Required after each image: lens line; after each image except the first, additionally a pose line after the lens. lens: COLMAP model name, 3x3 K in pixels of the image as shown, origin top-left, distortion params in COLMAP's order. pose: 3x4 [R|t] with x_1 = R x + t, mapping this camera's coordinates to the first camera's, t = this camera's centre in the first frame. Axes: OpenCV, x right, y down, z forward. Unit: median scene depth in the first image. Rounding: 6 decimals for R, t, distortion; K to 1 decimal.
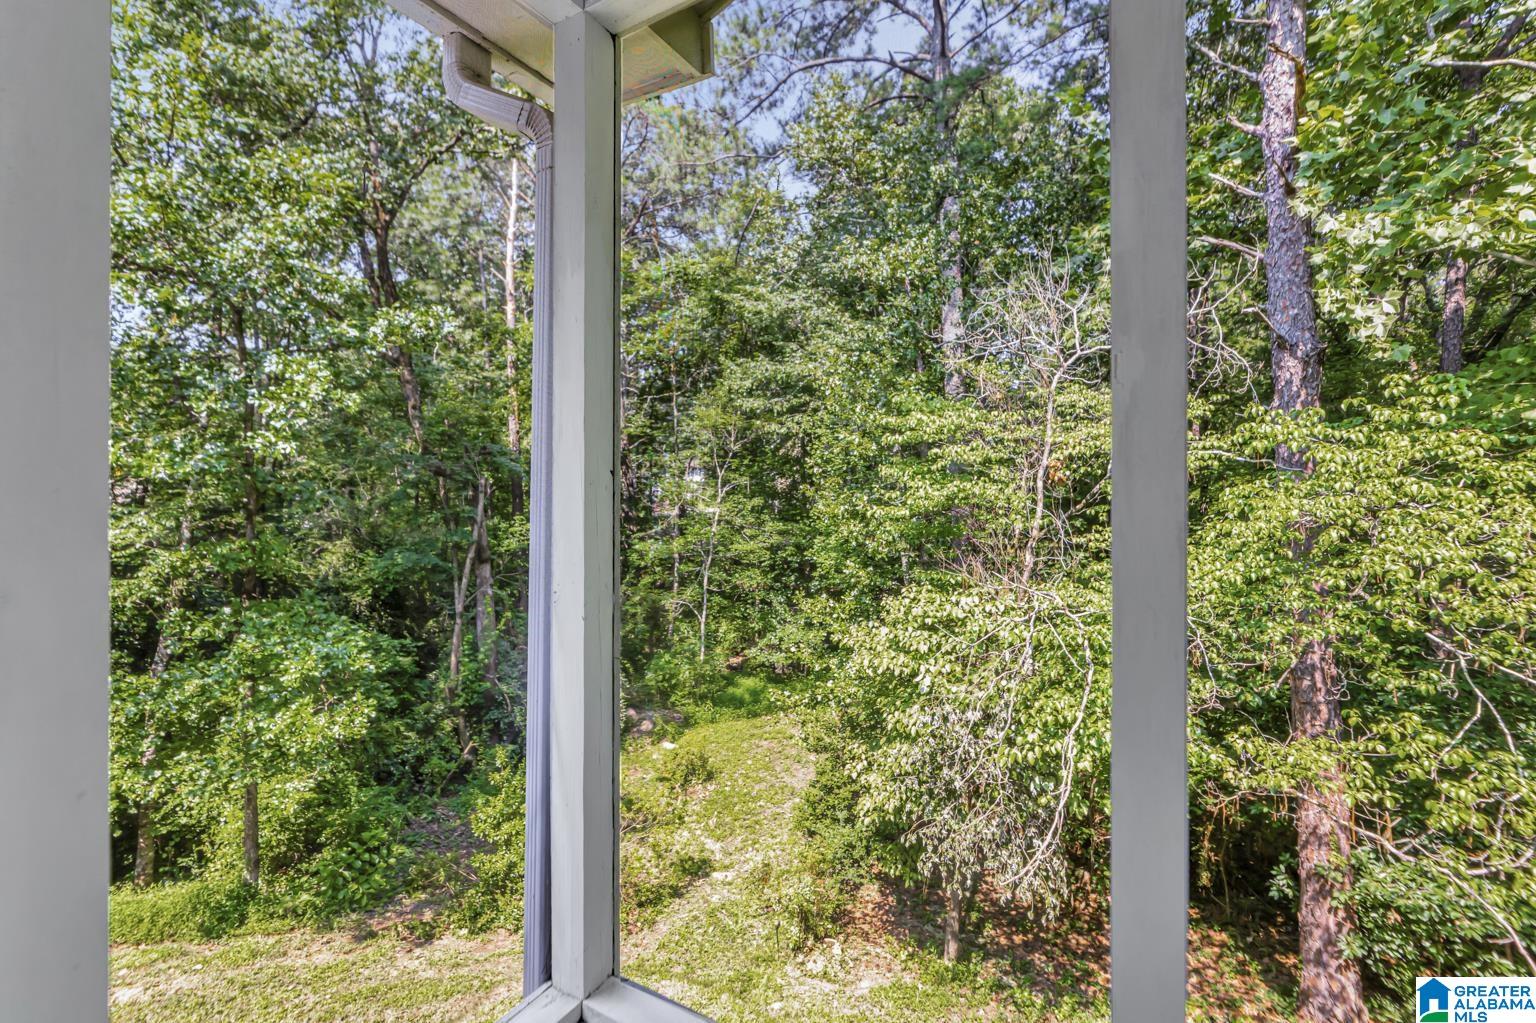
lens RADIAL K [[659.3, 0, 773.9], [0, 659.3, 485.6], [0, 0, 1]] dist [0.000056, -0.000013]
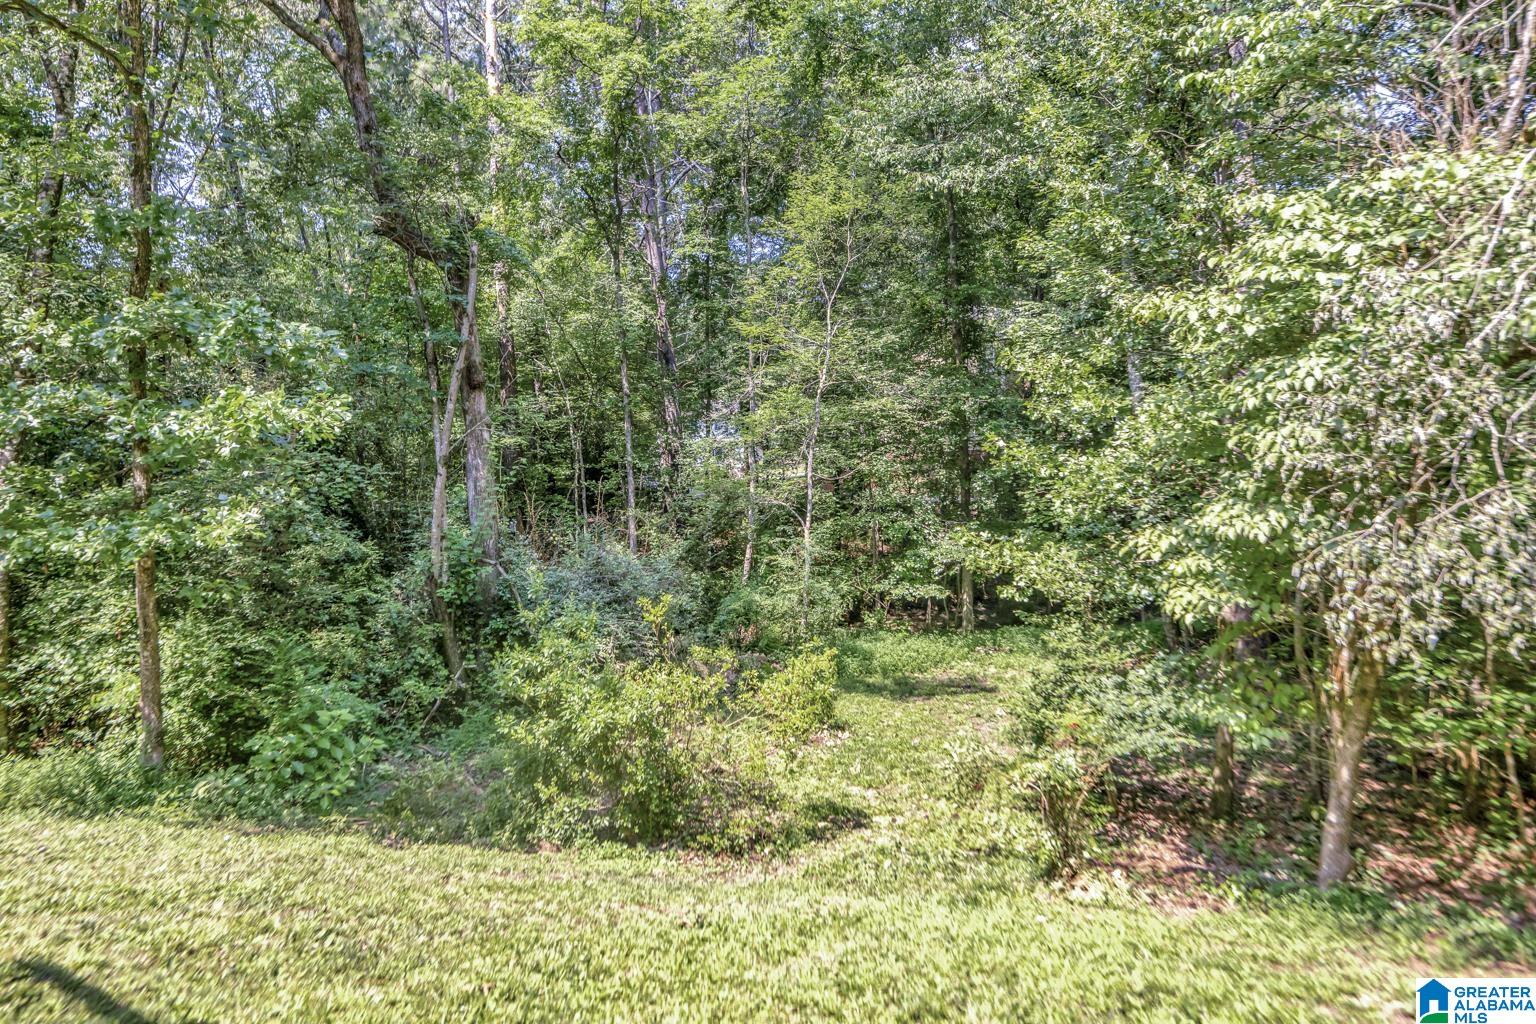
lens RADIAL K [[988.3, 0, 773.7], [0, 988.3, 512.7], [0, 0, 1]] dist [-0.001884, 0.000855]
pose [[0.996614, -0.011348, -0.081441, -0.125168], [0.012546, 0.999820, 0.014207, 0.354514], [0.081265, -0.015181, 0.996577, 0.117187]]
